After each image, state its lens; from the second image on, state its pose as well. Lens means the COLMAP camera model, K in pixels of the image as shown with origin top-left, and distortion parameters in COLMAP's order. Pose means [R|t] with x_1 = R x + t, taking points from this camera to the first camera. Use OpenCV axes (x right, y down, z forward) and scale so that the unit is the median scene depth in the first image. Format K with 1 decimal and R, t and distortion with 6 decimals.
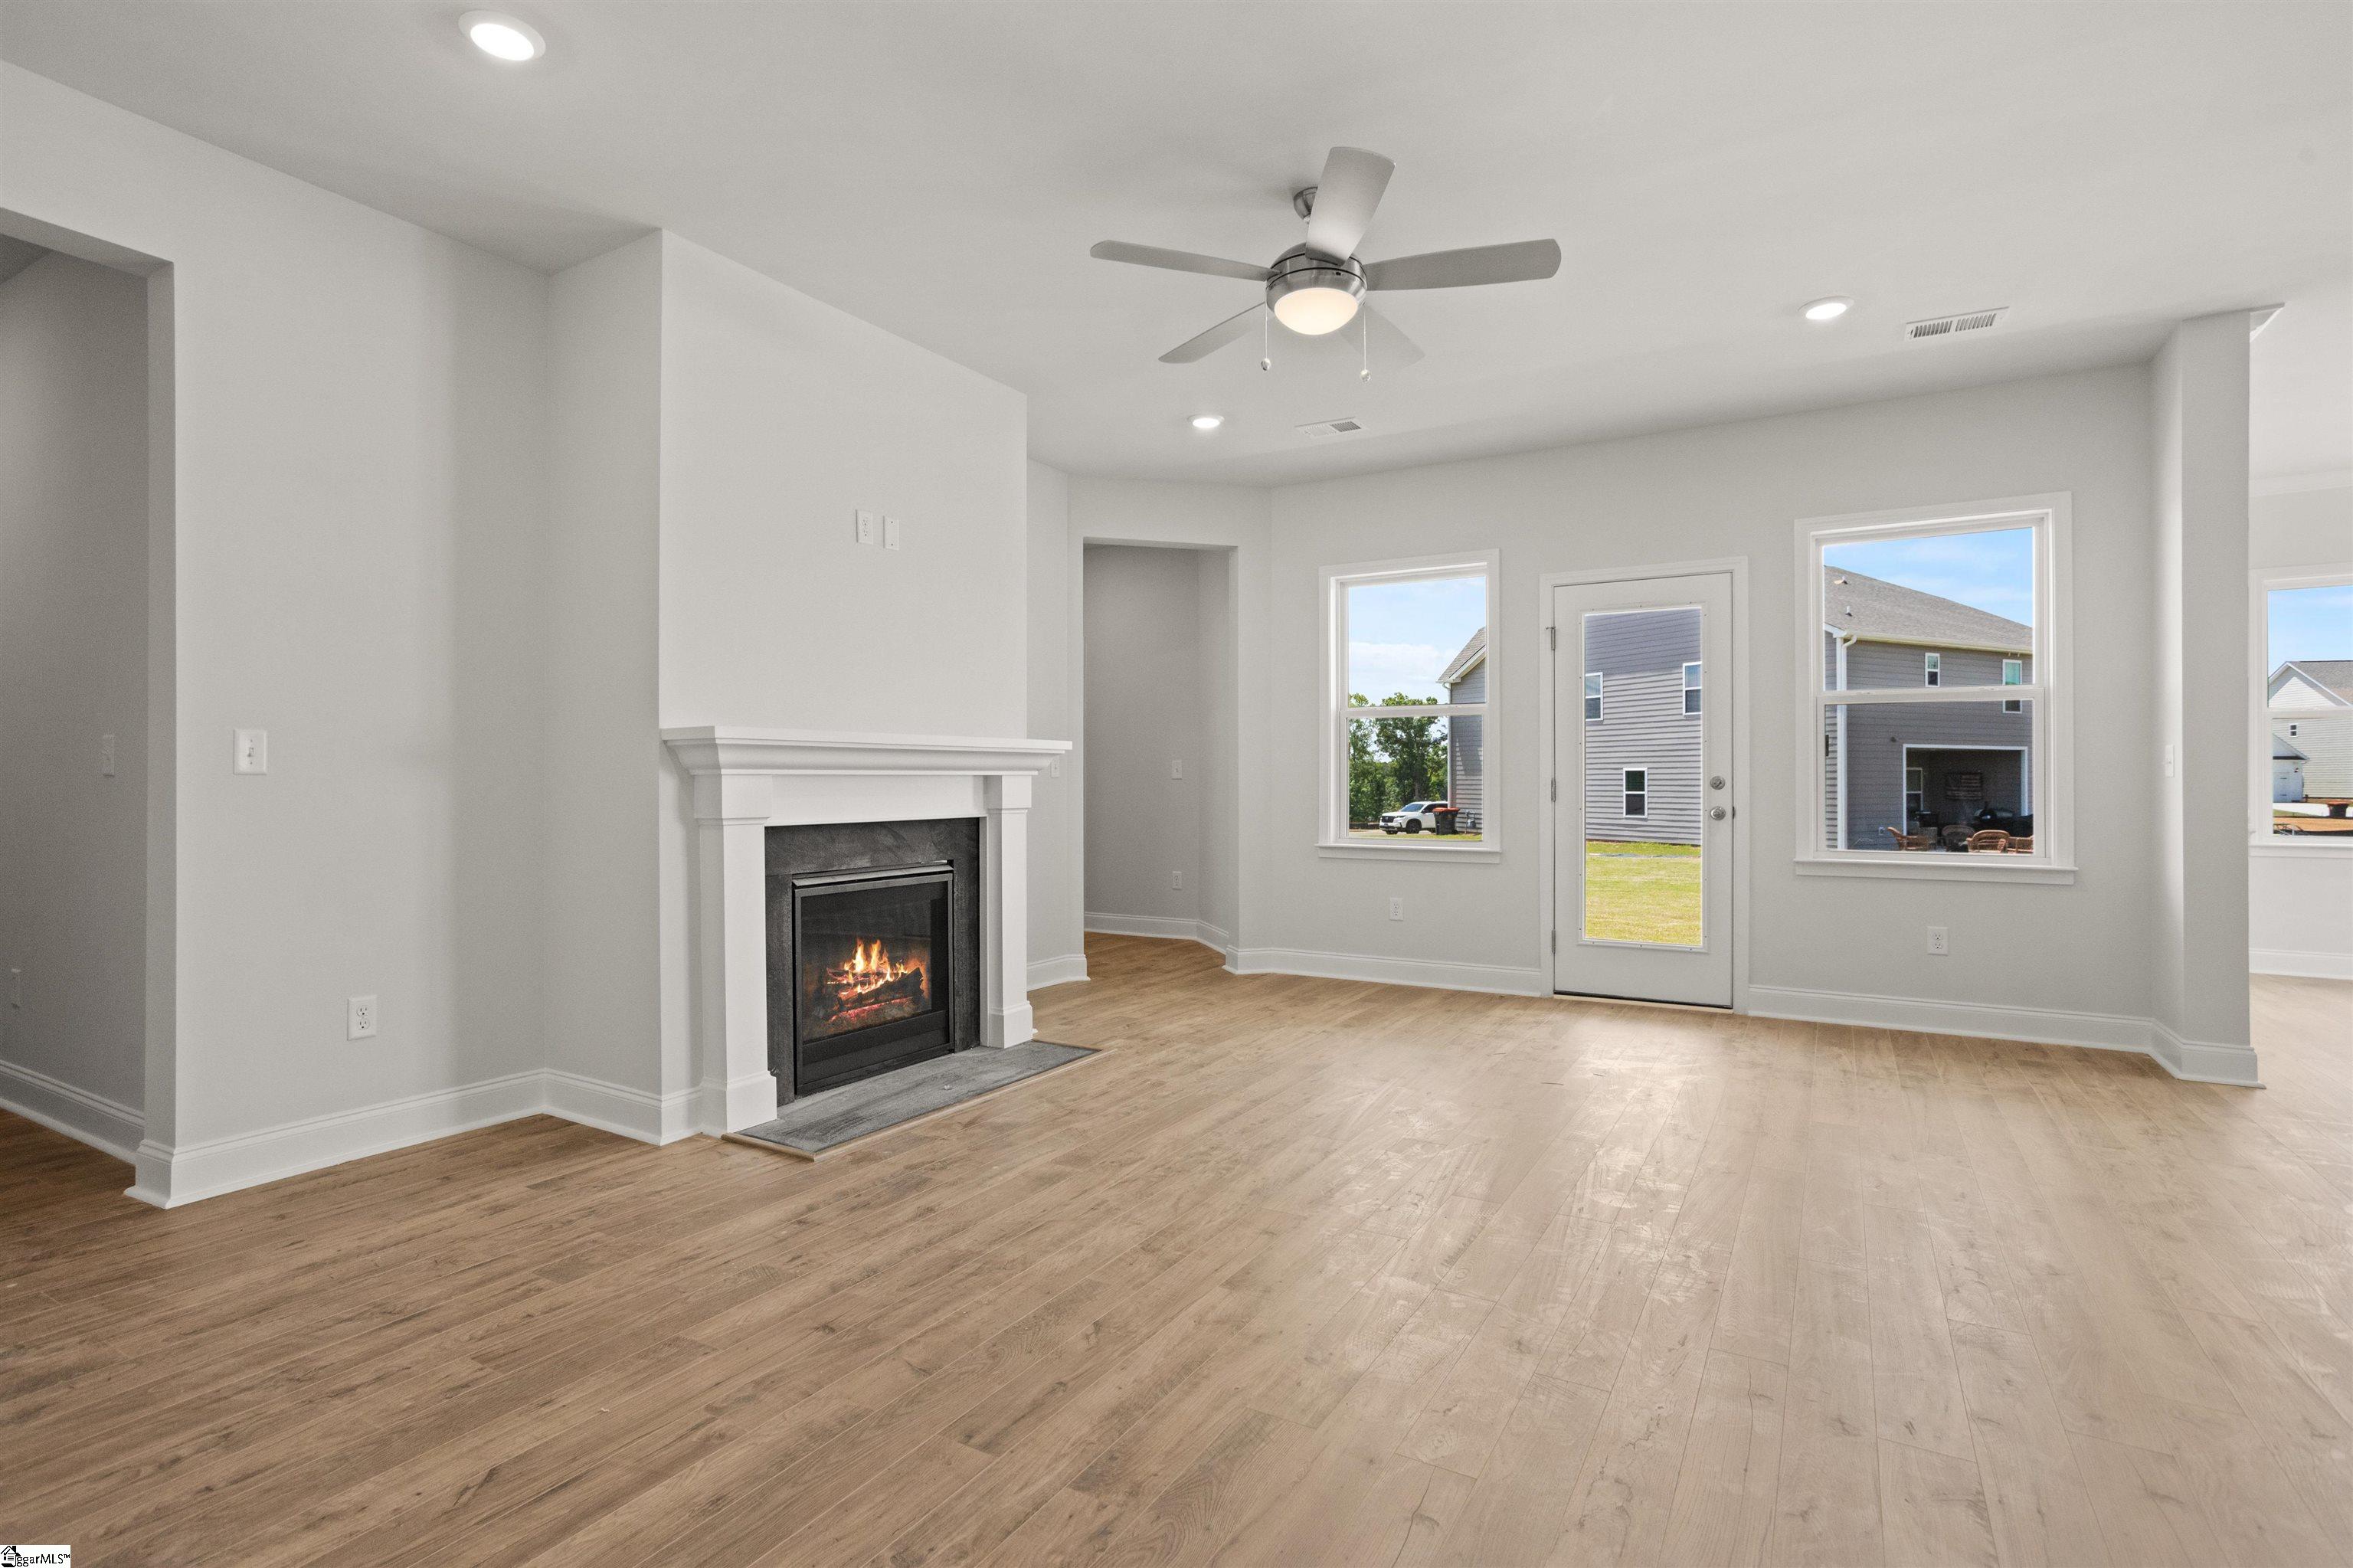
lens RADIAL K [[1138.9, 0, 1161.8], [0, 1138.9, 779.9], [0, 0, 1]] dist [-0.038531, 0.026284]
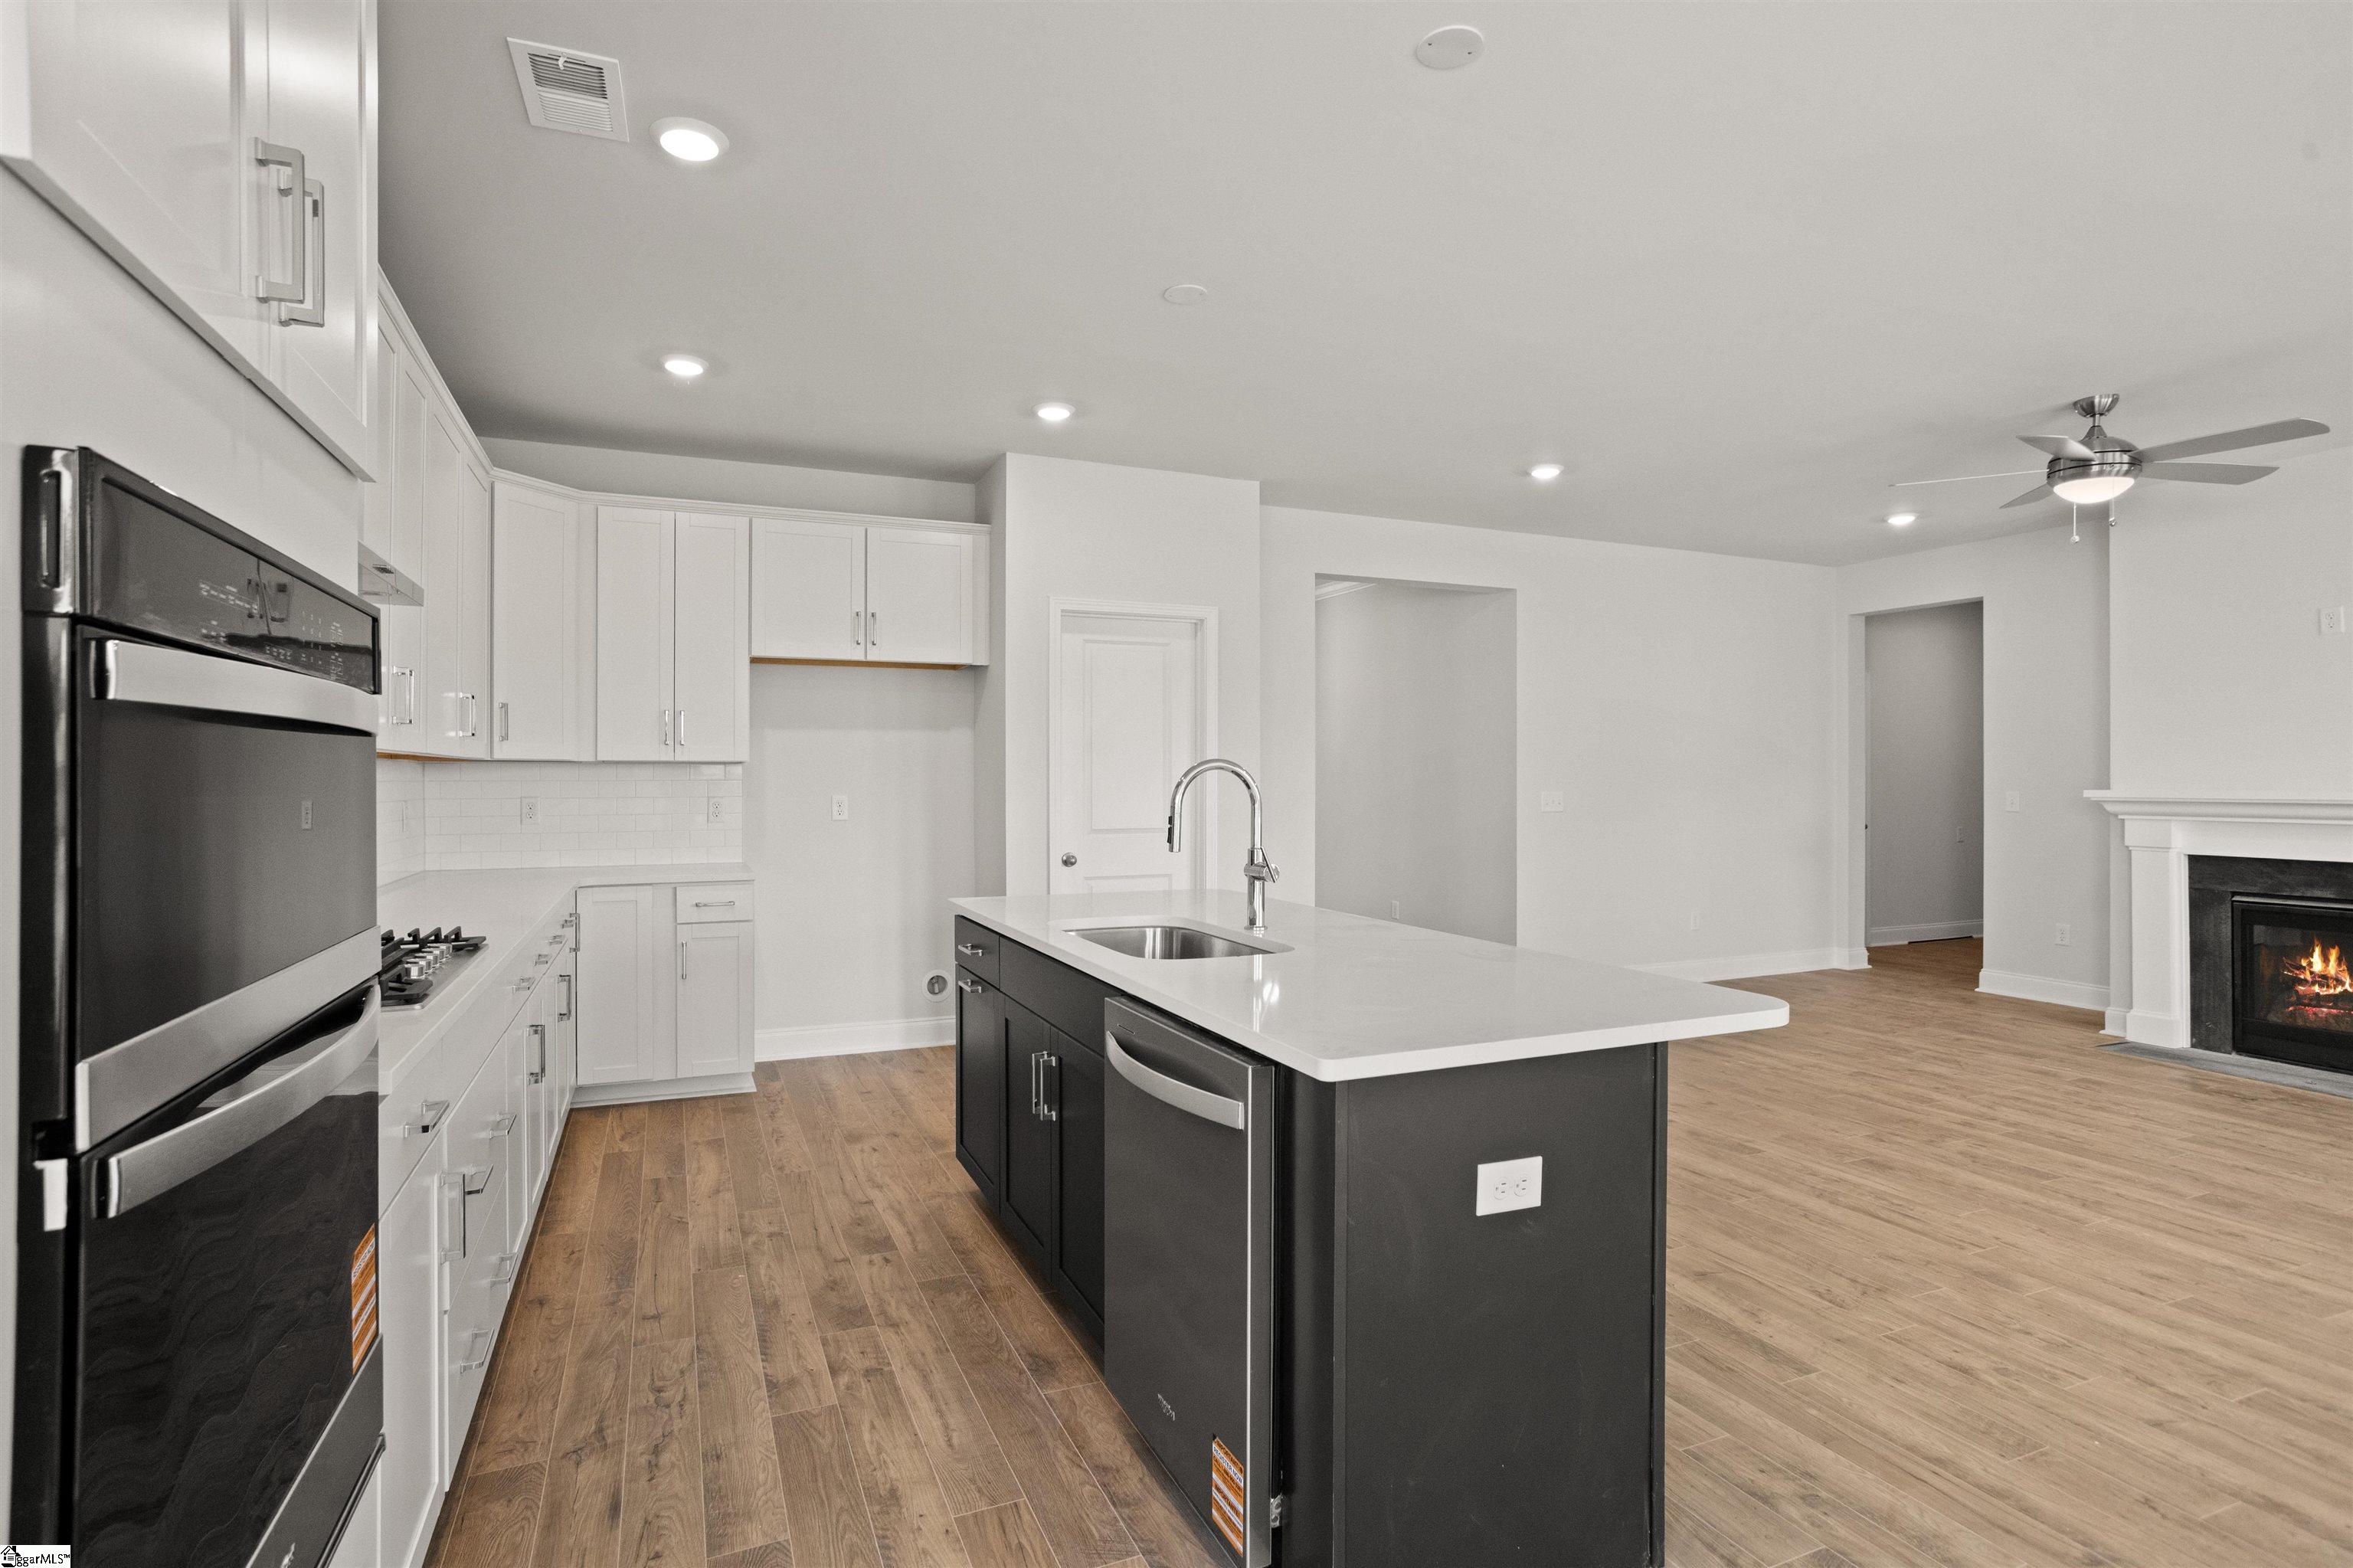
lens RADIAL K [[1138.9, 0, 1161.8], [0, 1138.9, 779.9], [0, 0, 1]] dist [-0.038531, 0.026284]
pose [[-0.589968, -0.005048, -0.807411, 1.525569], [0.001438, 0.999972, -0.007302, -0.045428], [0.807425, -0.005469, -0.589945, 0.725343]]
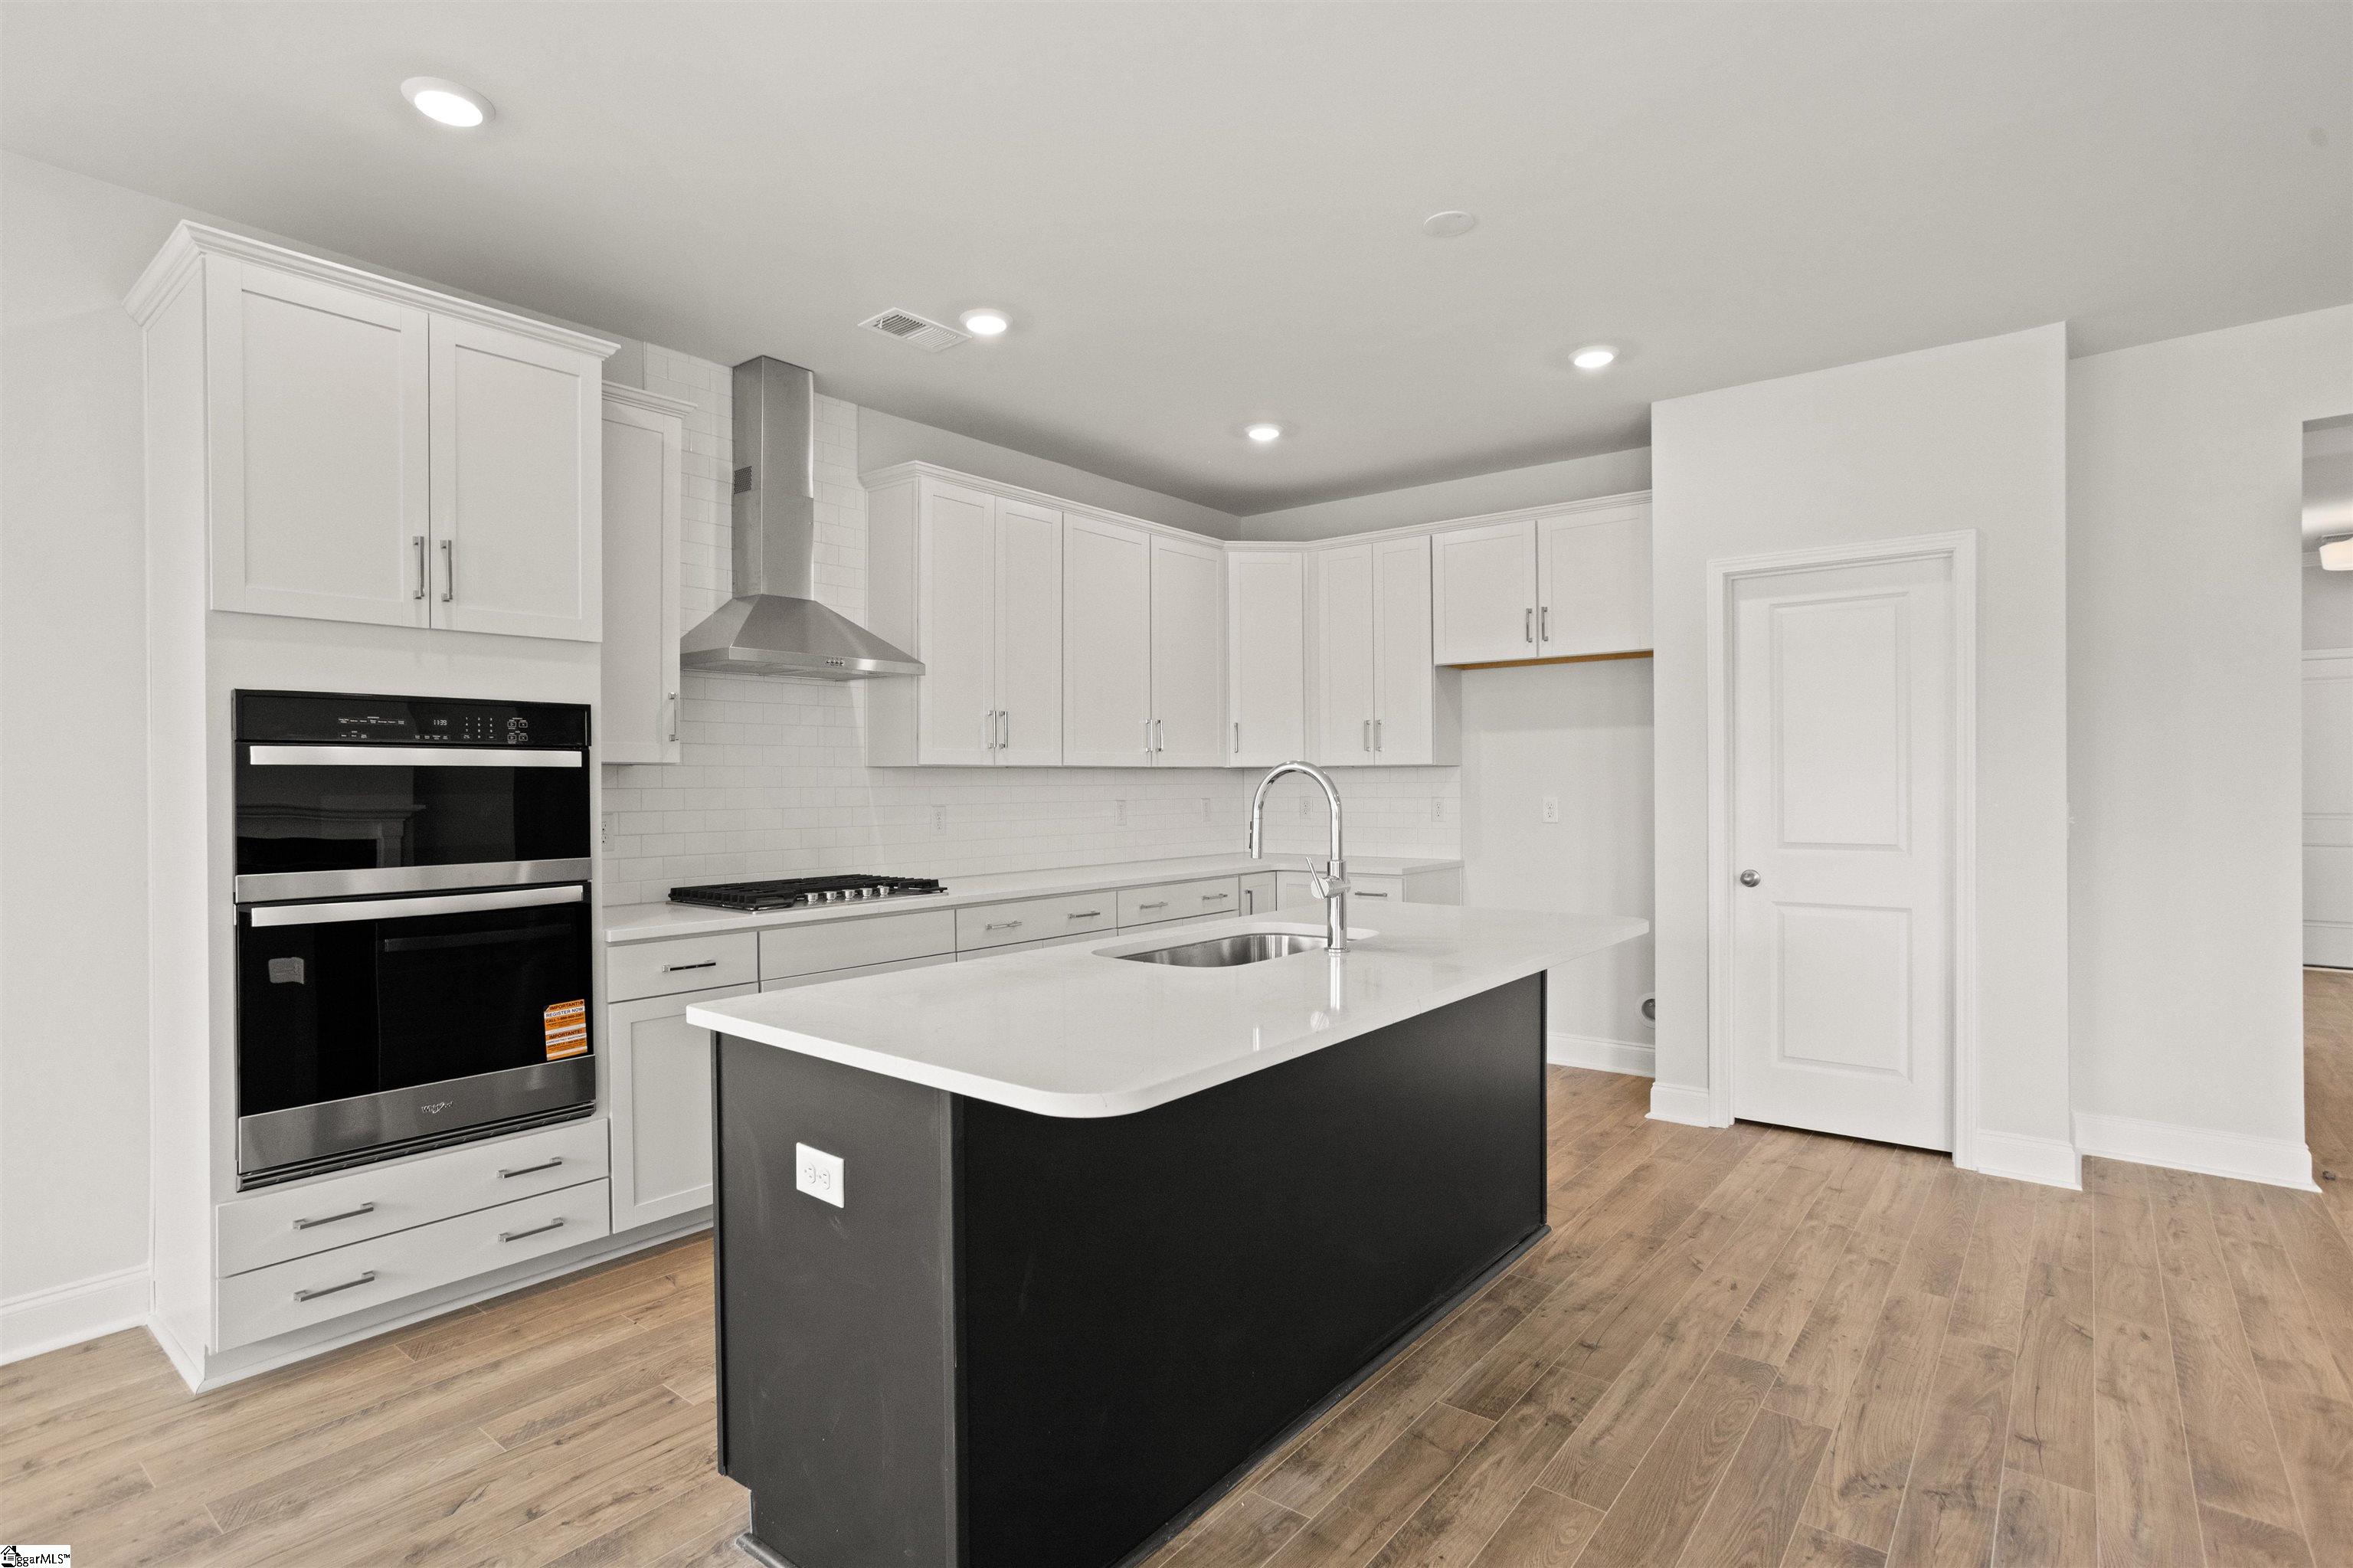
lens RADIAL K [[1155.8, 0, 1176.5], [0, 1155.8, 784.0], [0, 0, 1]] dist [-0.040608, 0.021783]
pose [[-0.990093, -0.001778, 0.140399, 0.890672], [-0.002201, 0.999993, -0.002858, -0.047348], [-0.140393, -0.003139, -0.990091, 1.008763]]
